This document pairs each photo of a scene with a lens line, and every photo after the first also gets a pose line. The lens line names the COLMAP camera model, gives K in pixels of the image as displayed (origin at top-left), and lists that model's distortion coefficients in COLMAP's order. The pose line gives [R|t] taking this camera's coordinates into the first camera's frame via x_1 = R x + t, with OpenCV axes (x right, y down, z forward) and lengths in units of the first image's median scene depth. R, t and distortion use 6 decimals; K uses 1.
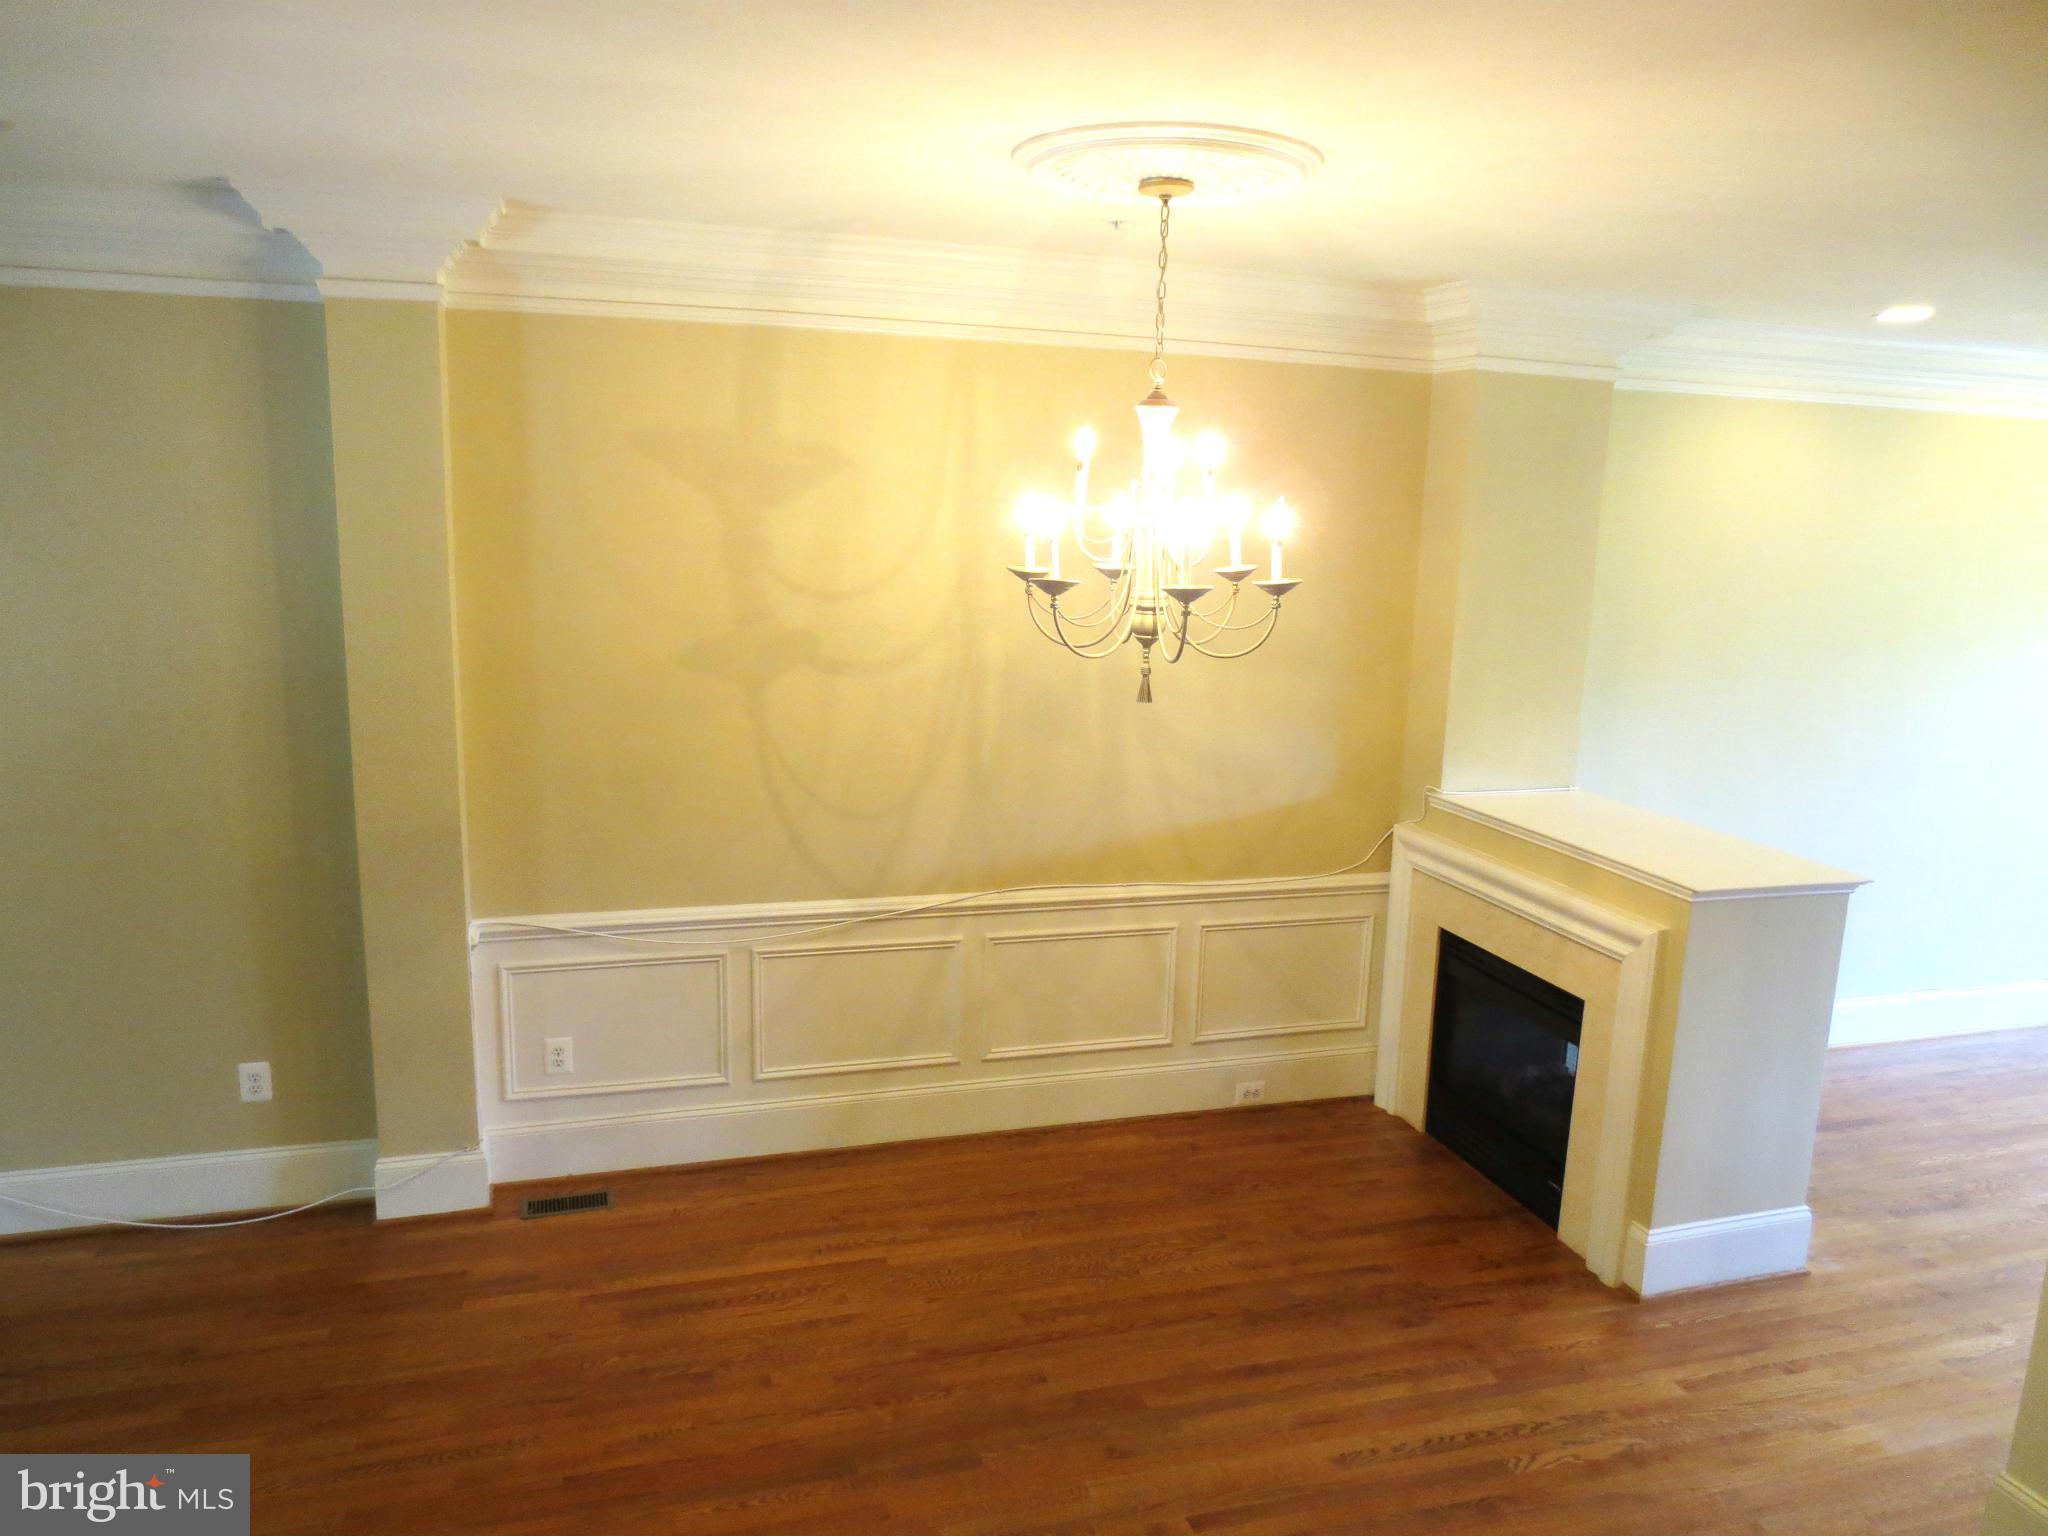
lens RADIAL K [[1442.9, 0, 1026.1], [0, 1442.9, 770.0], [0, 0, 1]] dist [-0.032680, 0.009446]
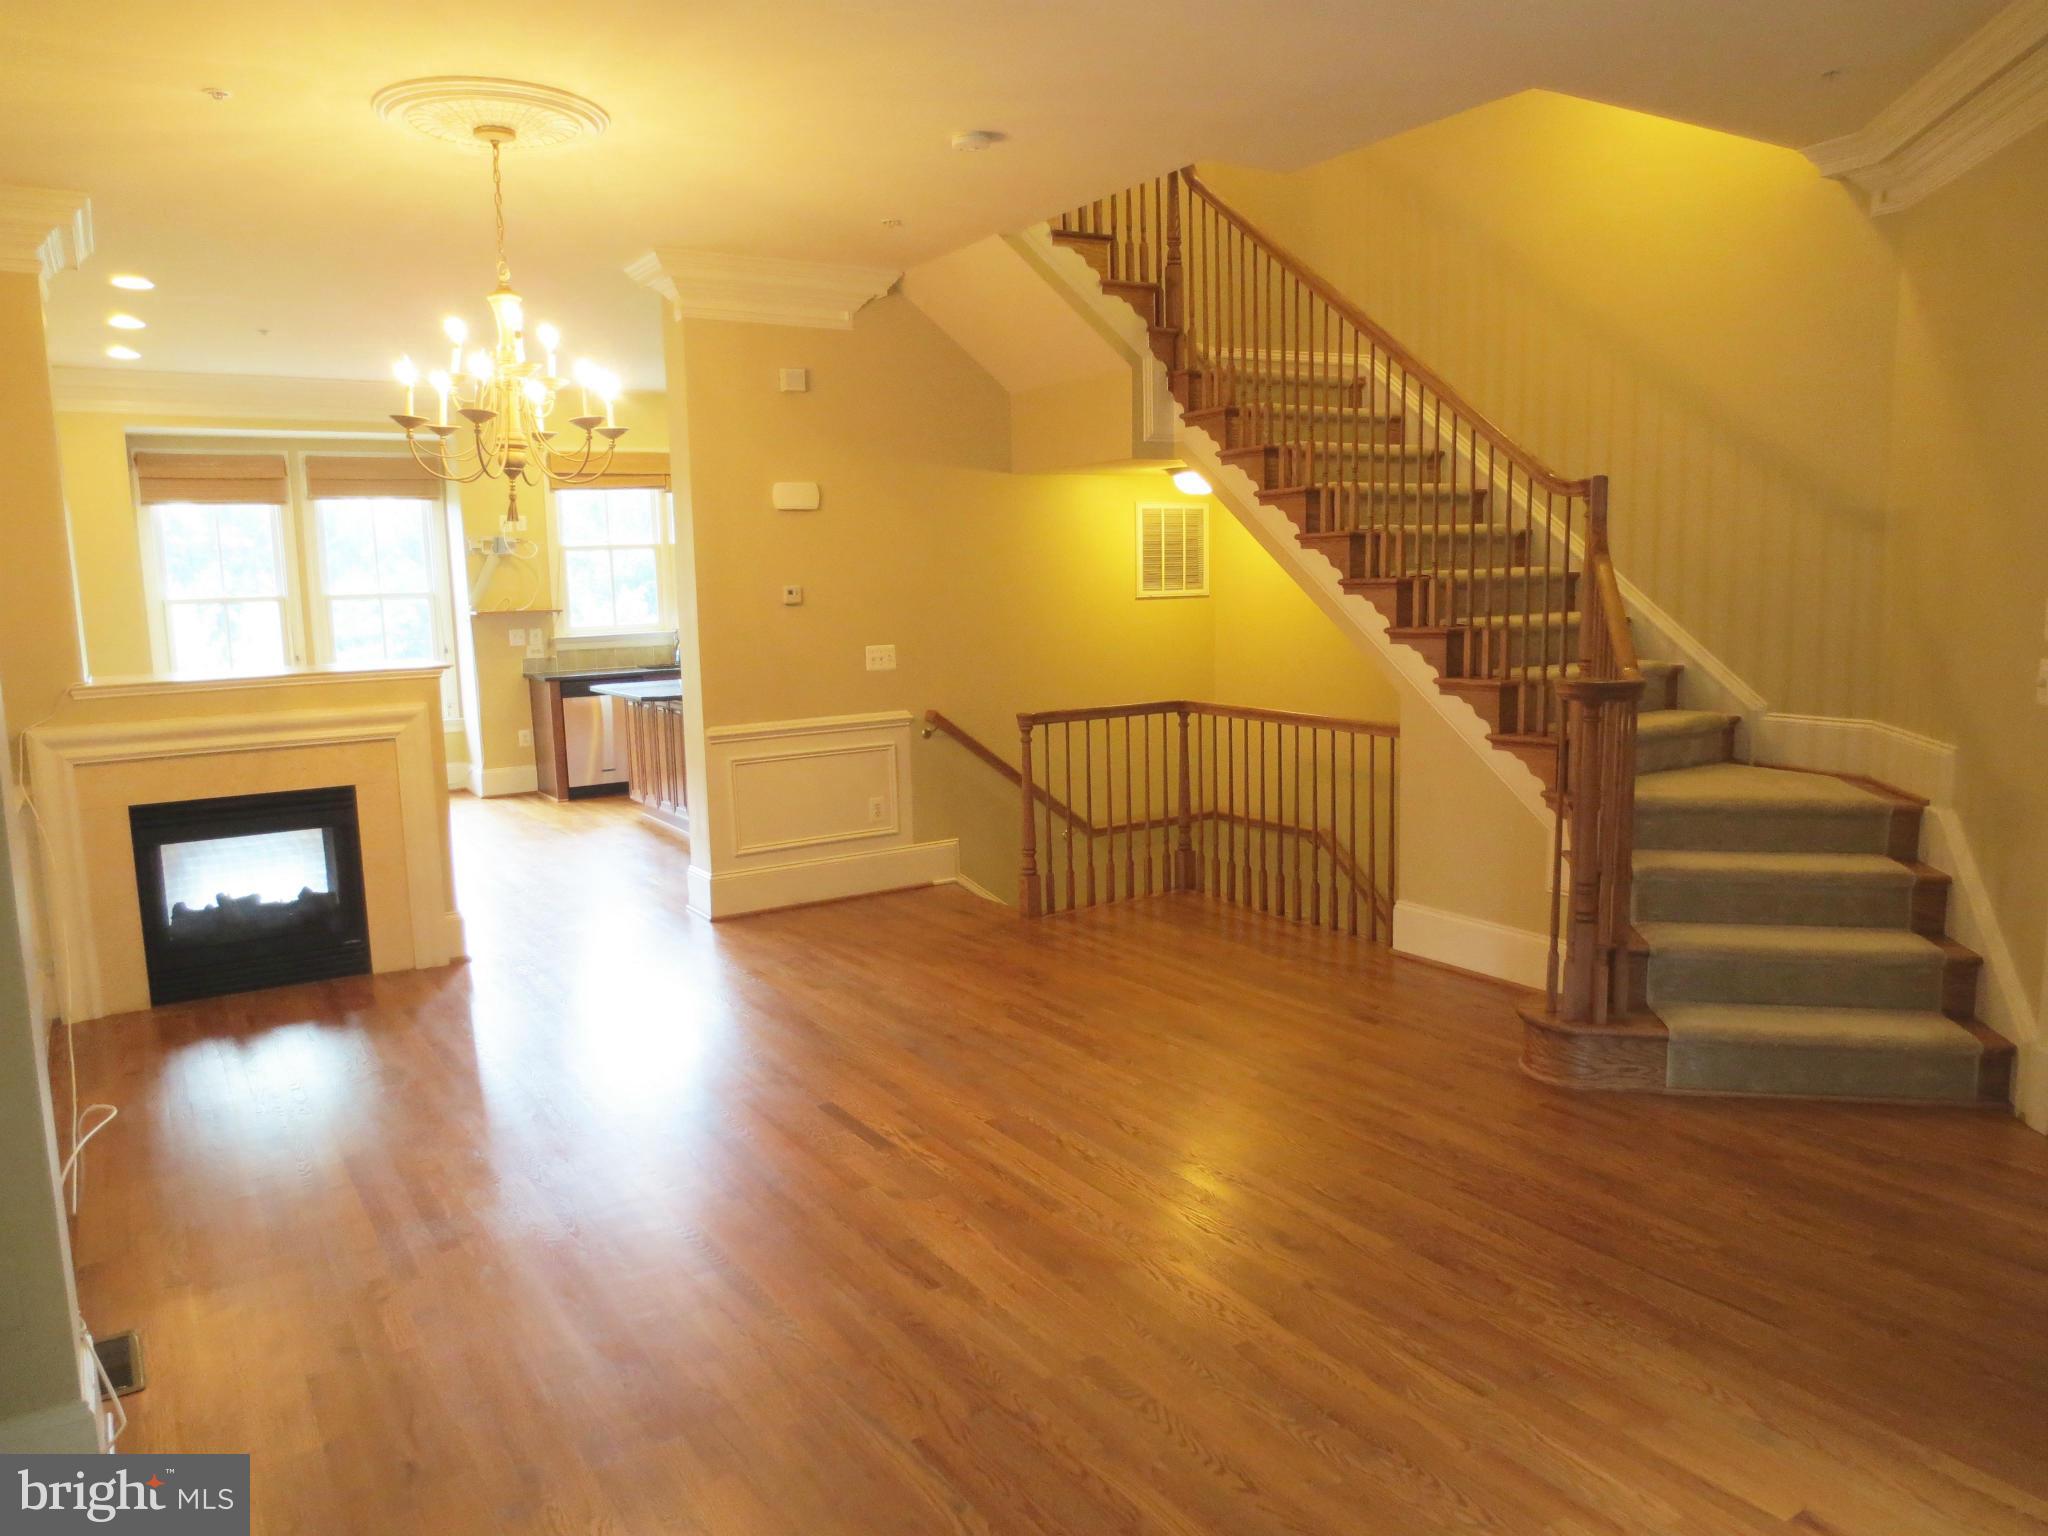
lens RADIAL K [[1447.6, 0, 1026.1], [0, 1447.6, 758.3], [0, 0, 1]] dist [-0.027454, 0.001609]
pose [[-0.271487, -0.147595, 0.951058, -0.991730], [0.195119, 0.959210, 0.204559, -0.012735], [-0.942456, 0.241105, -0.231614, 0.688980]]
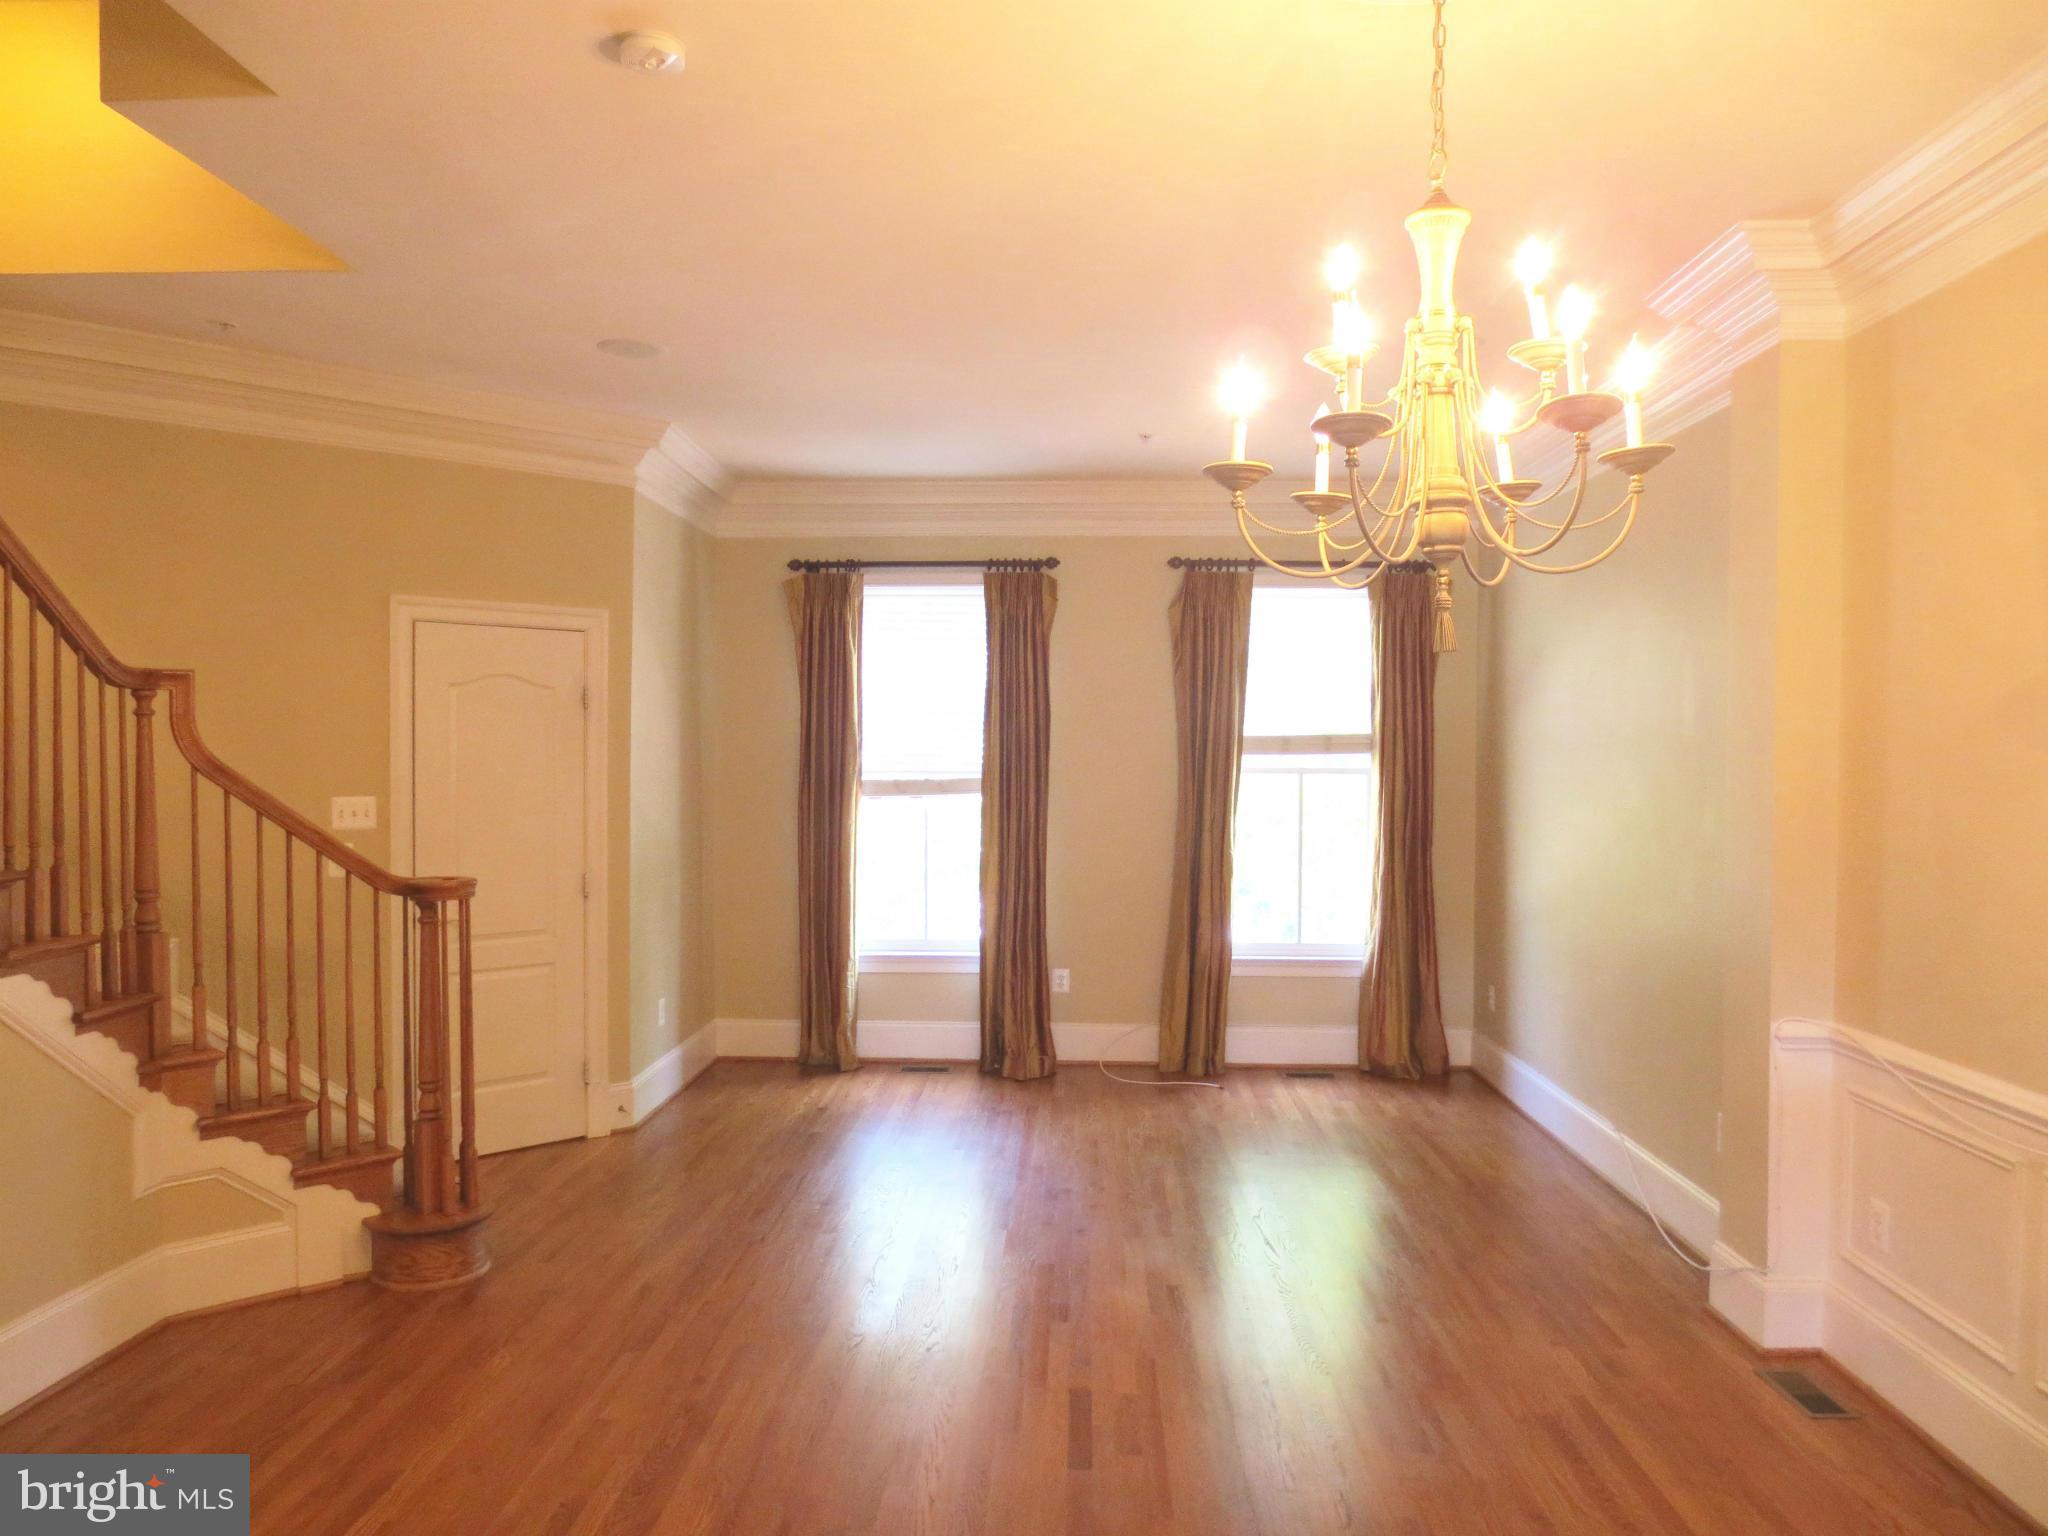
lens RADIAL K [[1442.9, 0, 1026.1], [0, 1442.9, 770.0], [0, 0, 1]] dist [-0.032680, 0.009446]
pose [[-0.336970, -0.020270, -0.941297, 0.562195], [-0.187162, 0.981258, 0.045871, 0.008592], [0.922725, 0.191632, -0.334448, 0.791431]]
